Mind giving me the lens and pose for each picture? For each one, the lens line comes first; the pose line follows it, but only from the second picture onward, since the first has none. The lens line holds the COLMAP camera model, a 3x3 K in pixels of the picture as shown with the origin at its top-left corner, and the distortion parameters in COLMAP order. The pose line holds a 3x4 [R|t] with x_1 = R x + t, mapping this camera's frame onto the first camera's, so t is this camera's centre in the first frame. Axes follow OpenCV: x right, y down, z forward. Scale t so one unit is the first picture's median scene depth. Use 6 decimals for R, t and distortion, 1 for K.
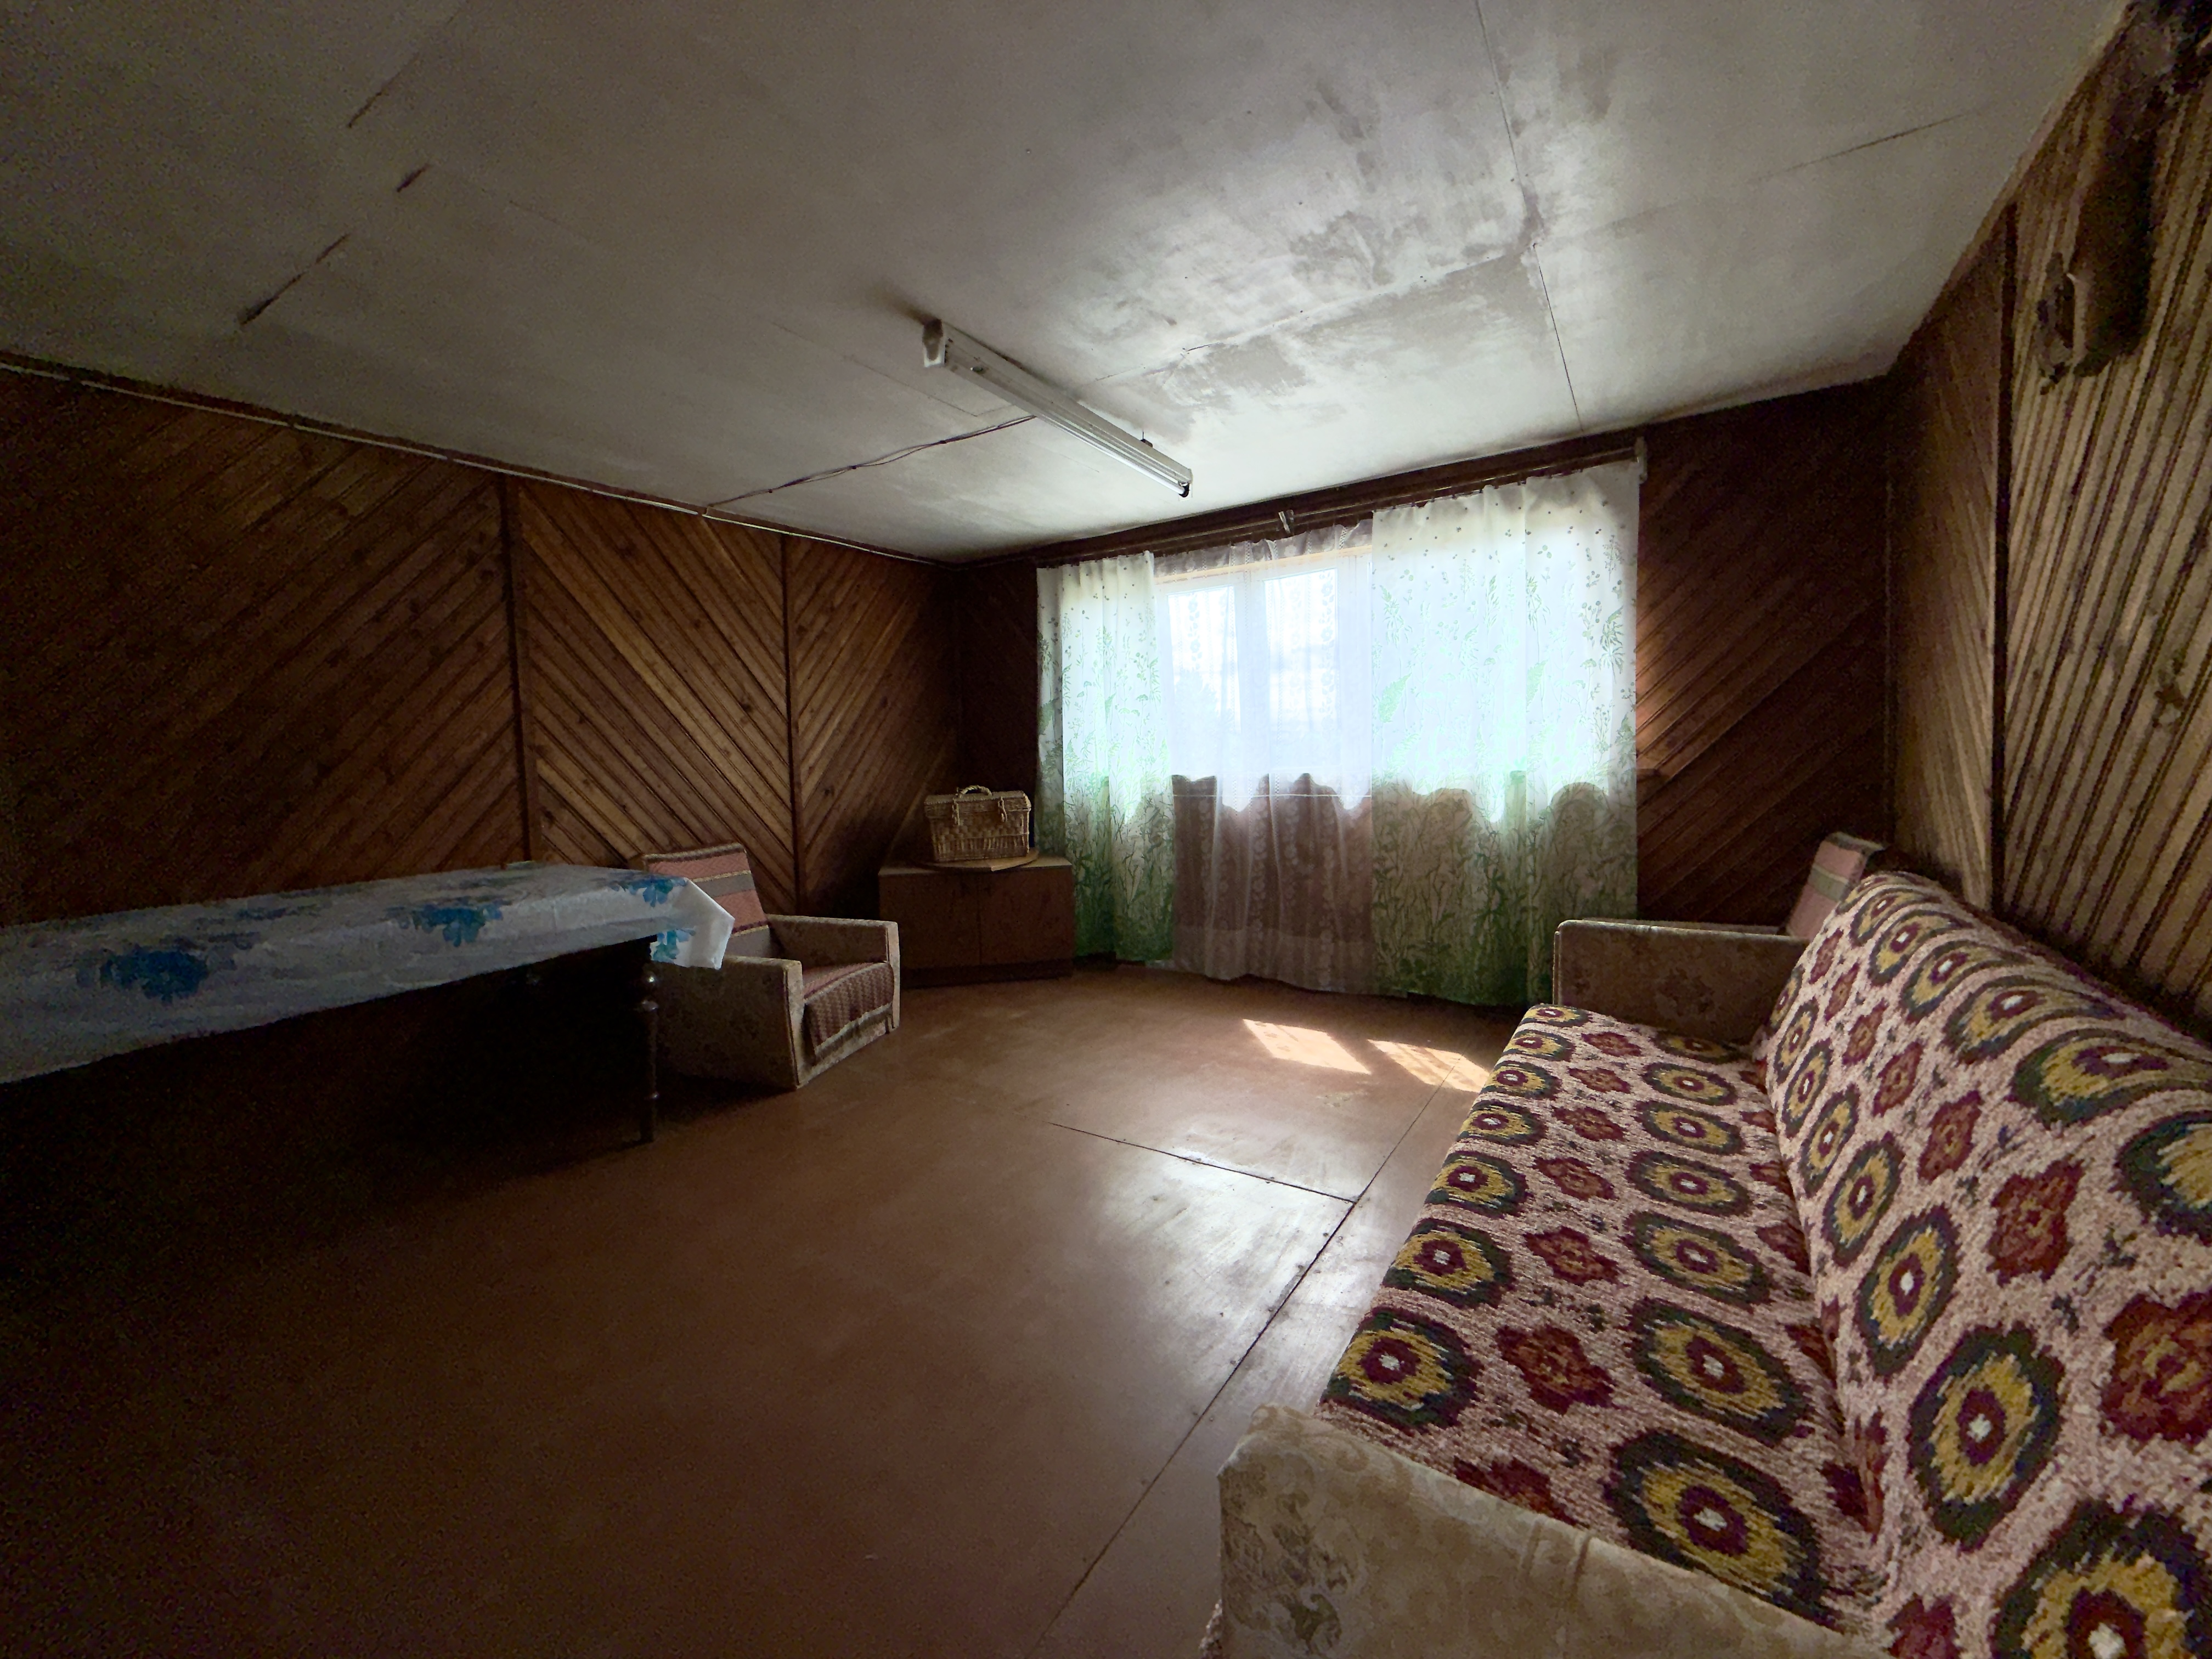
lens RADIAL K [[884.1, 0, 1096.7], [0, 884.1, 824.9], [0, 0, 1]] dist [0.002057, 0.000126]
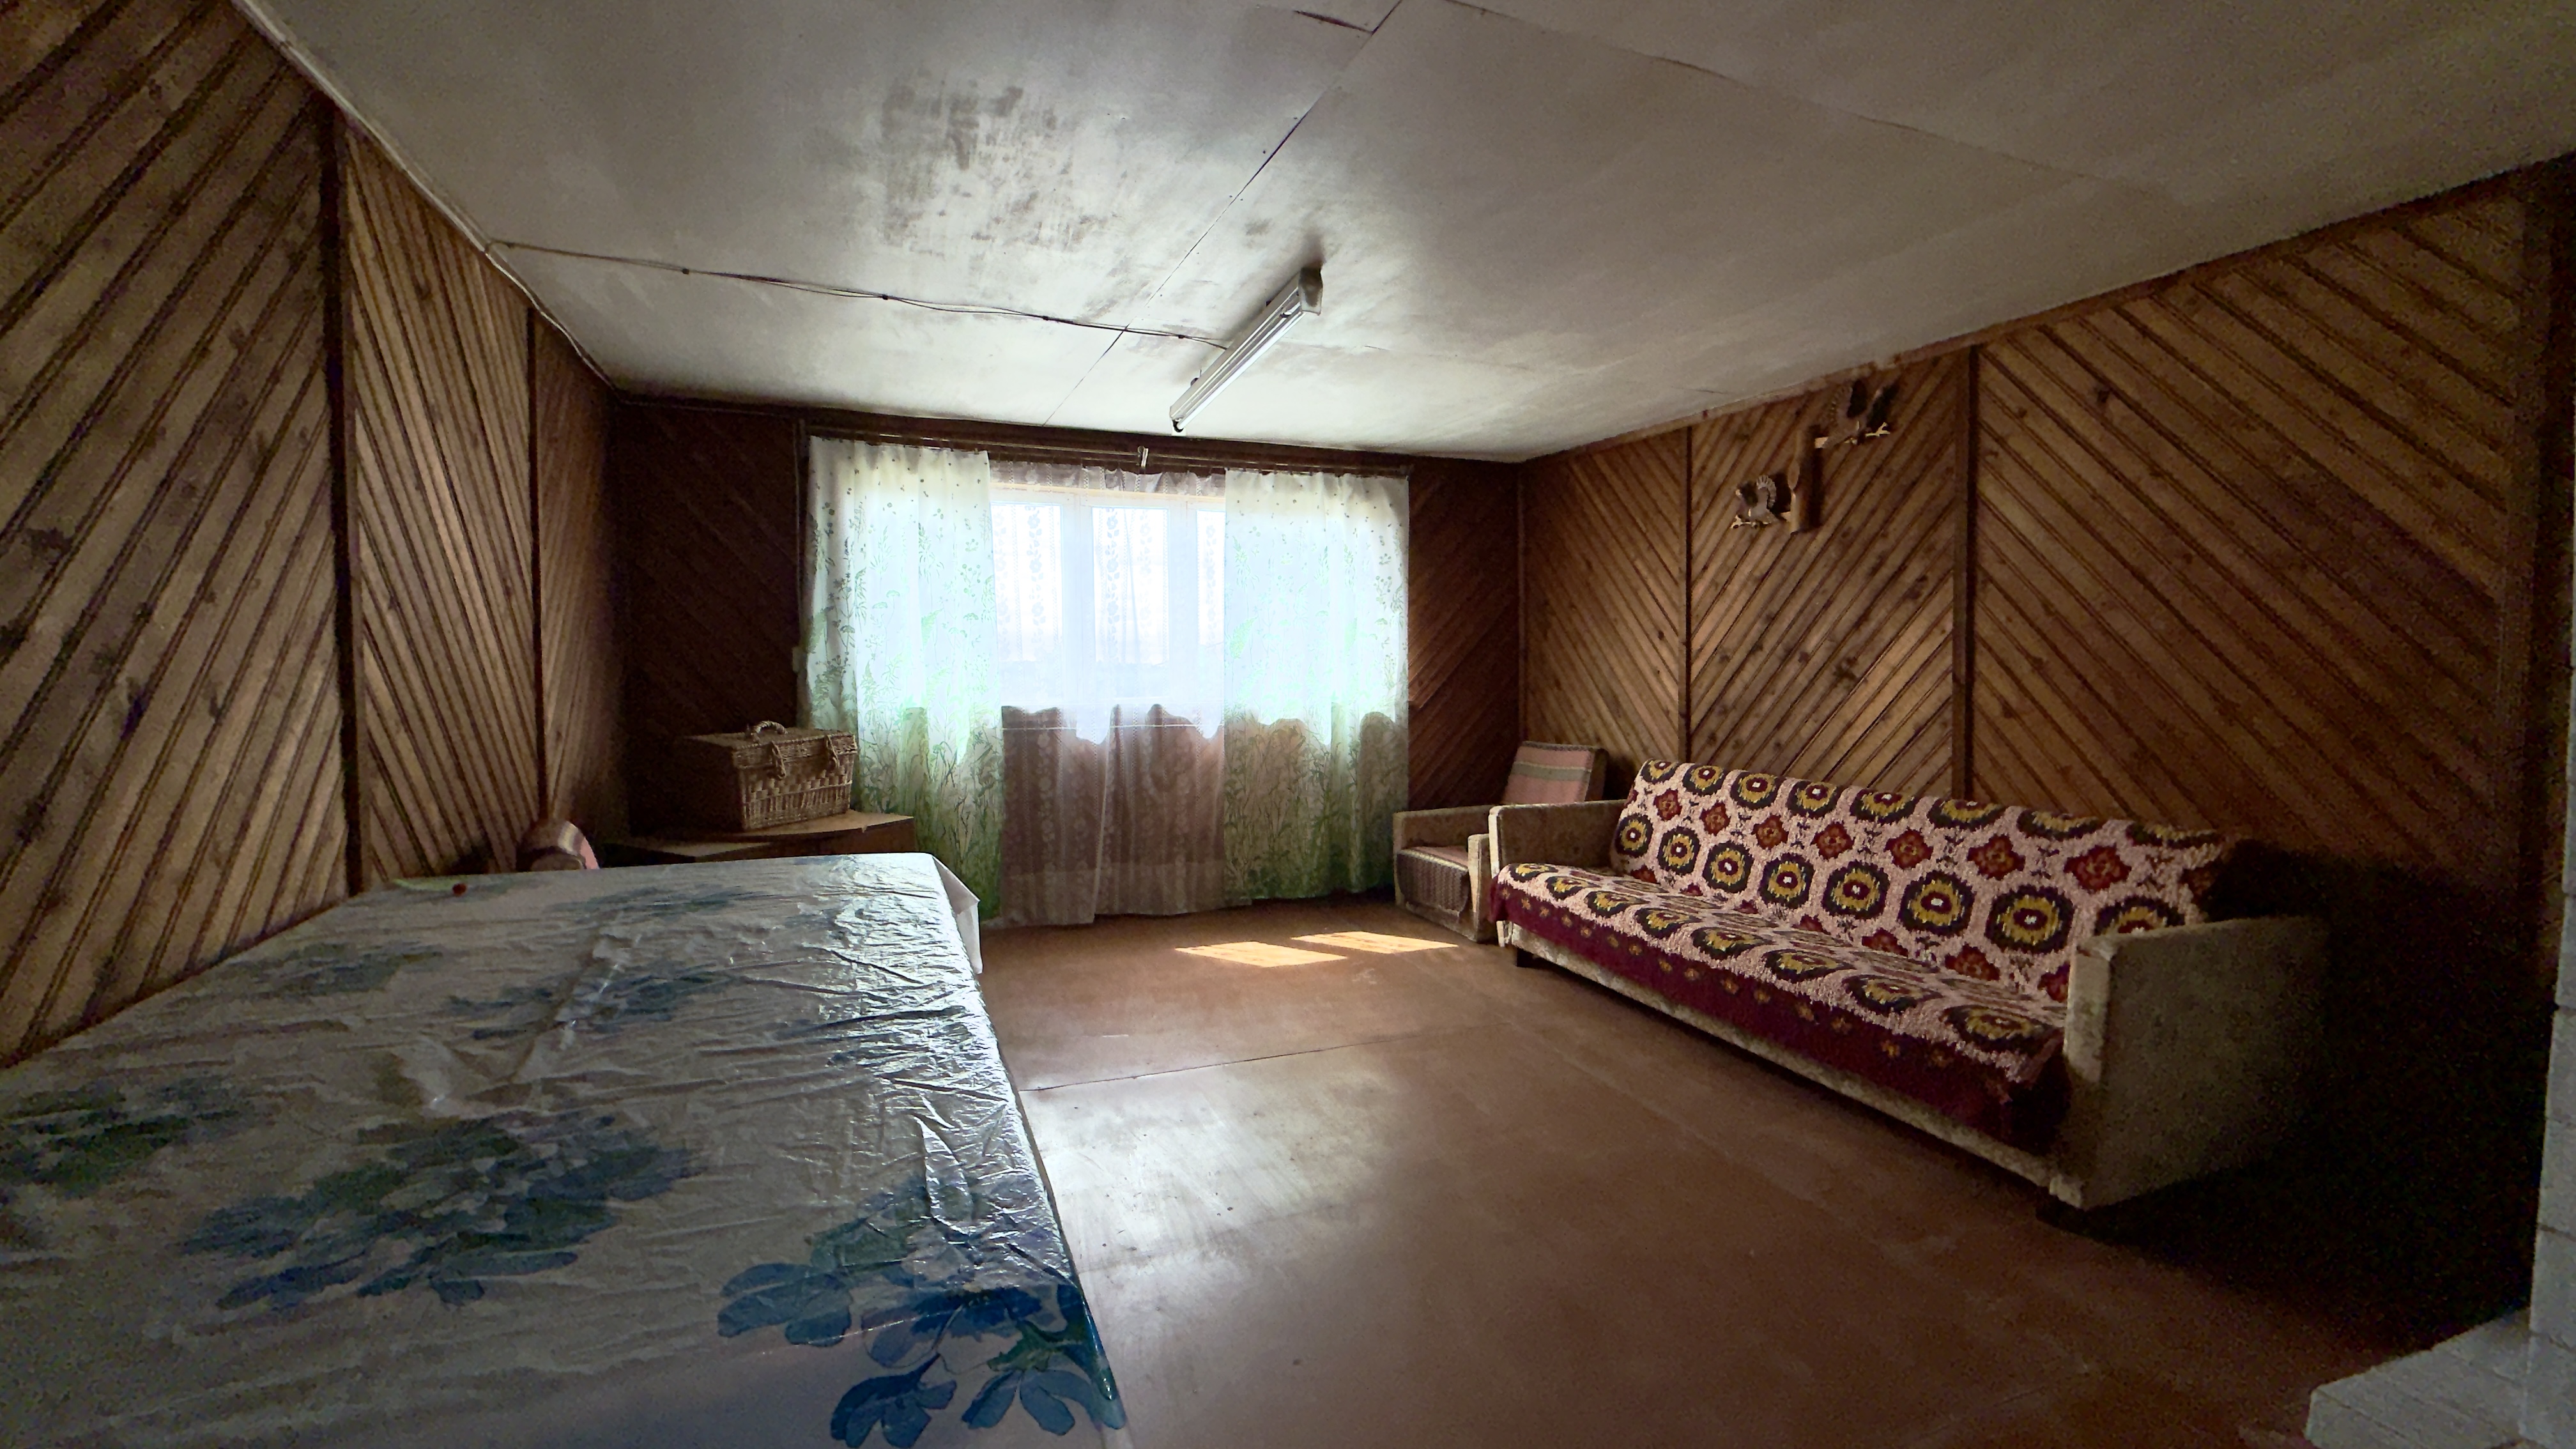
lens RADIAL K [[1025.3, 0, 1284.7], [0, 1025.3, 723.5], [0, 0, 1]] dist [0.003064, 0.000358]
pose [[0.580590, -0.015627, 0.814046, -0.697722], [0.046105, 0.998843, -0.013709, -0.014322], [-0.812890, 0.045491, 0.580638, 0.207922]]
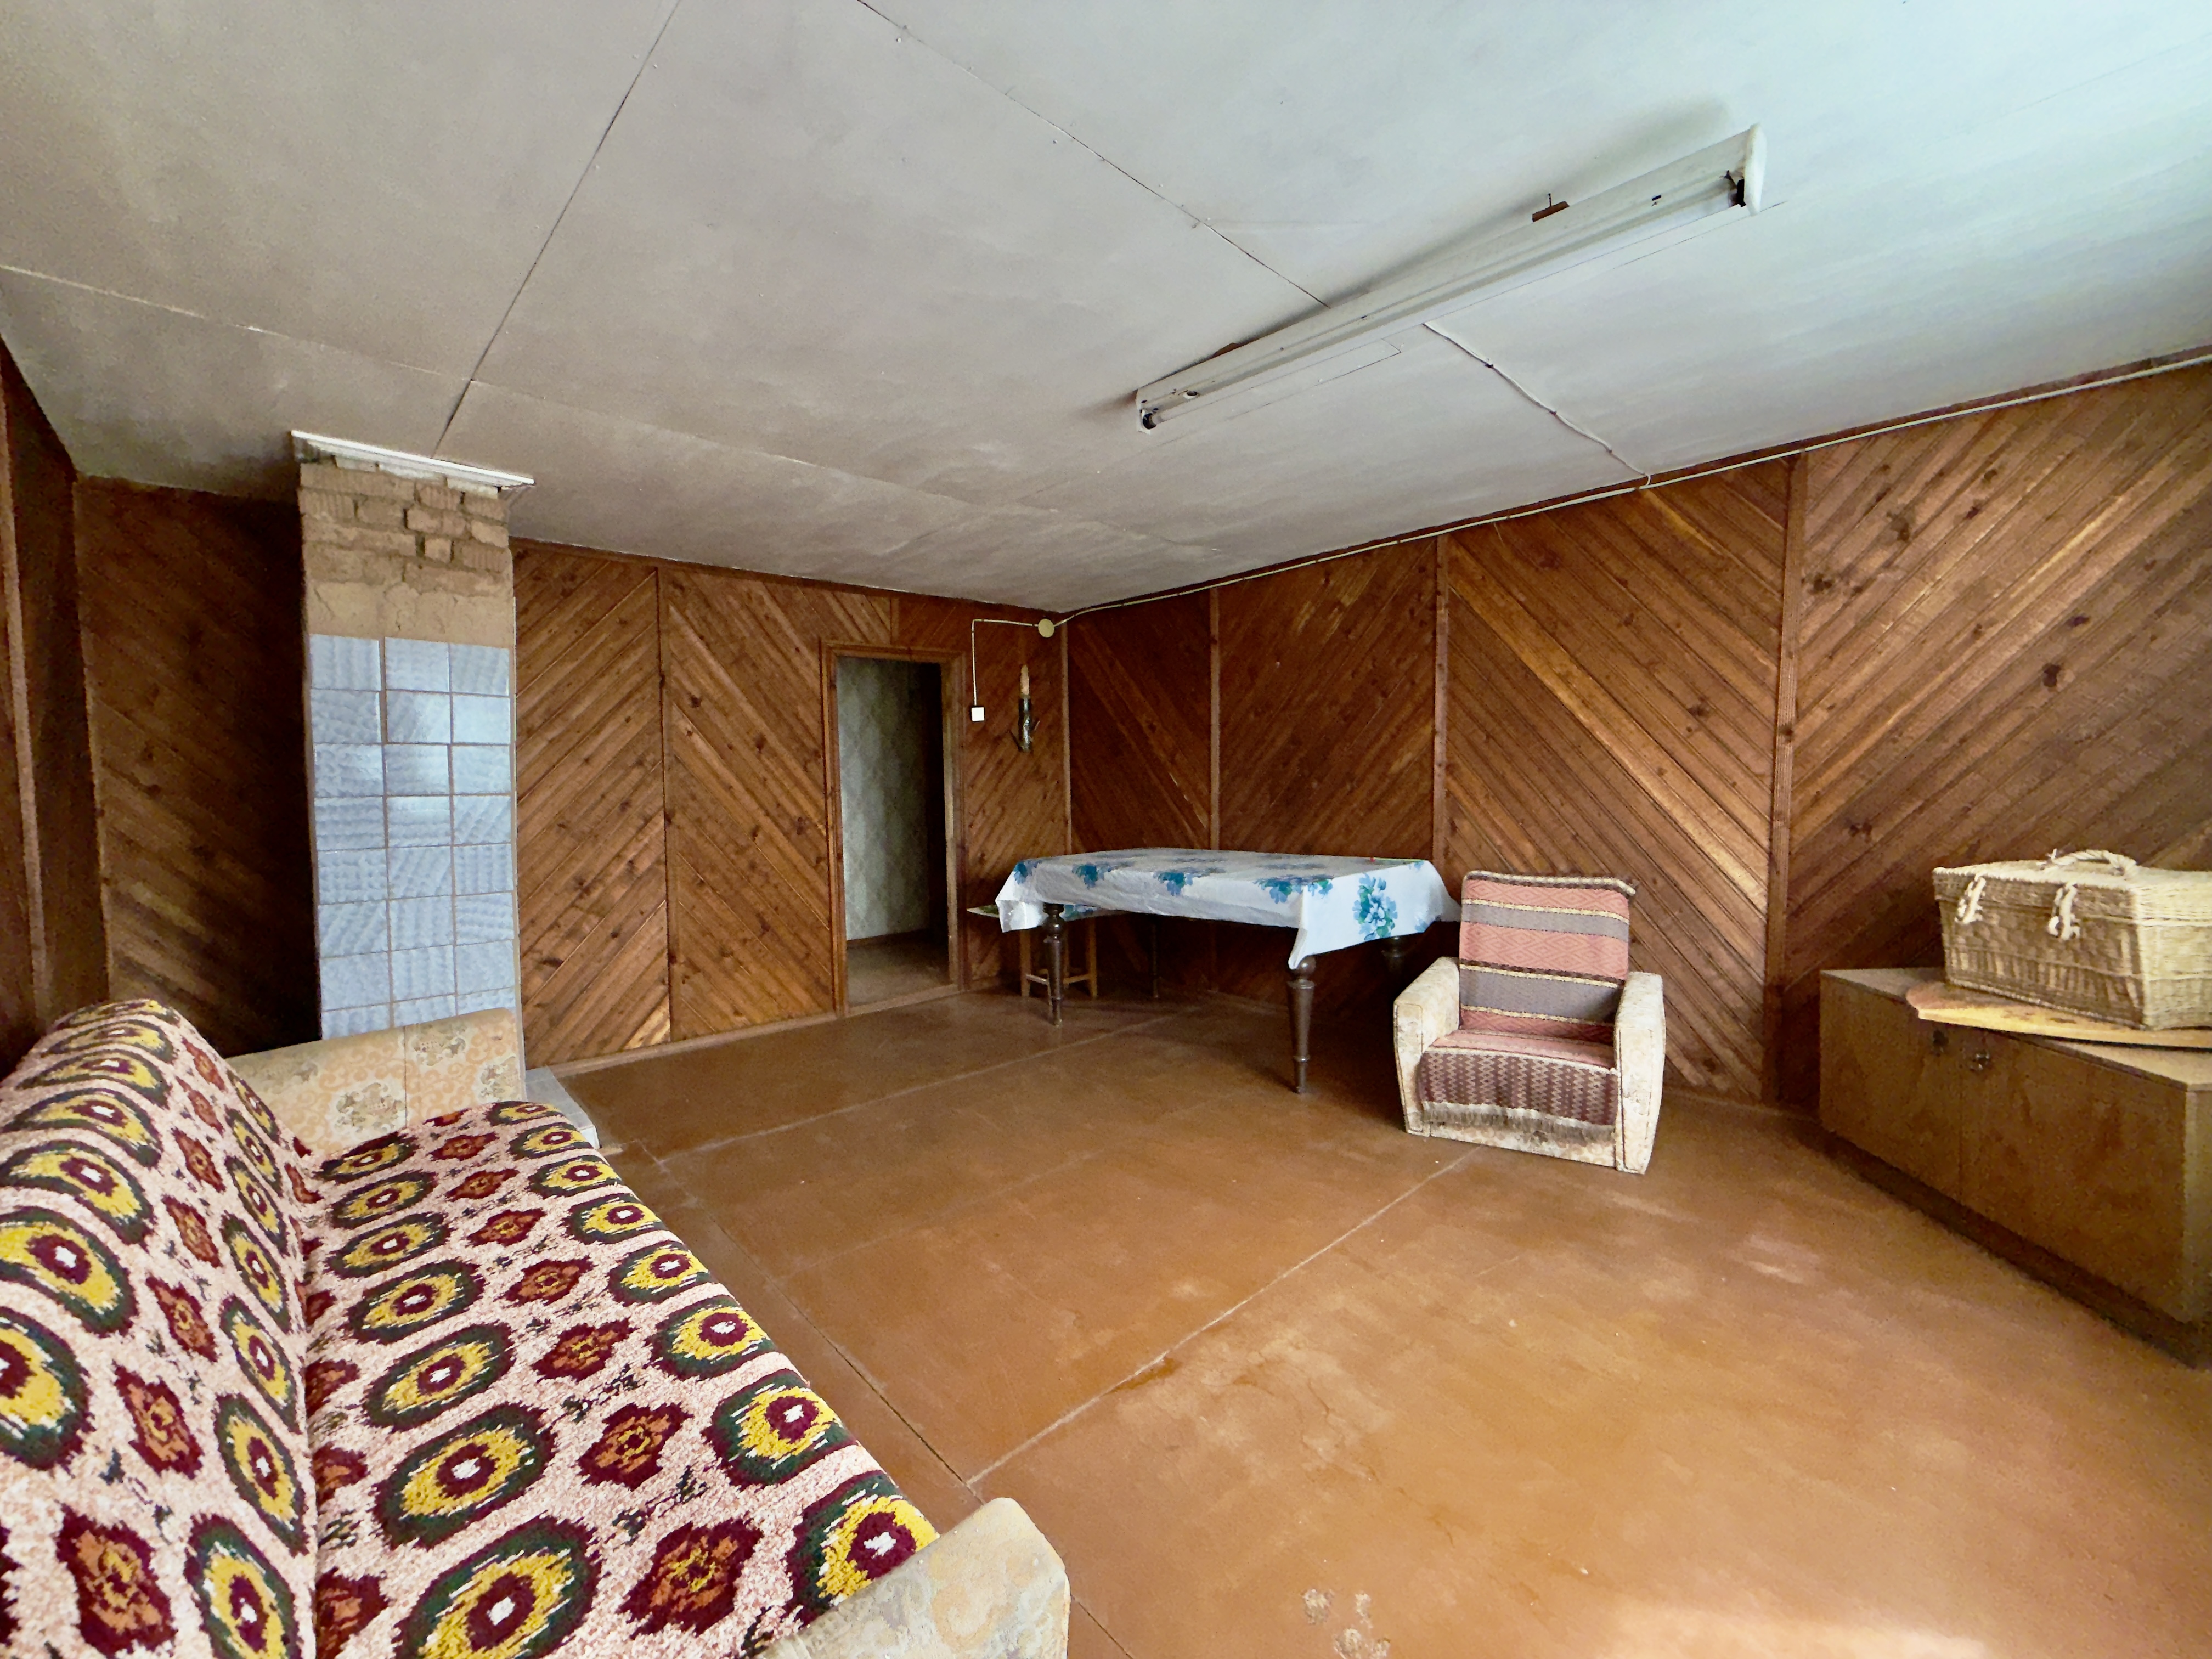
lens RADIAL K [[884.1, 0, 1100.0], [0, 884.1, 826.2], [0, 0, 1]] dist [0.002057, 0.000126]
pose [[-0.240692, 0.098262, -0.965615, 0.517121], [-0.050071, 0.992280, 0.113456, -0.099745], [0.969309, 0.075657, -0.233913, 0.712973]]
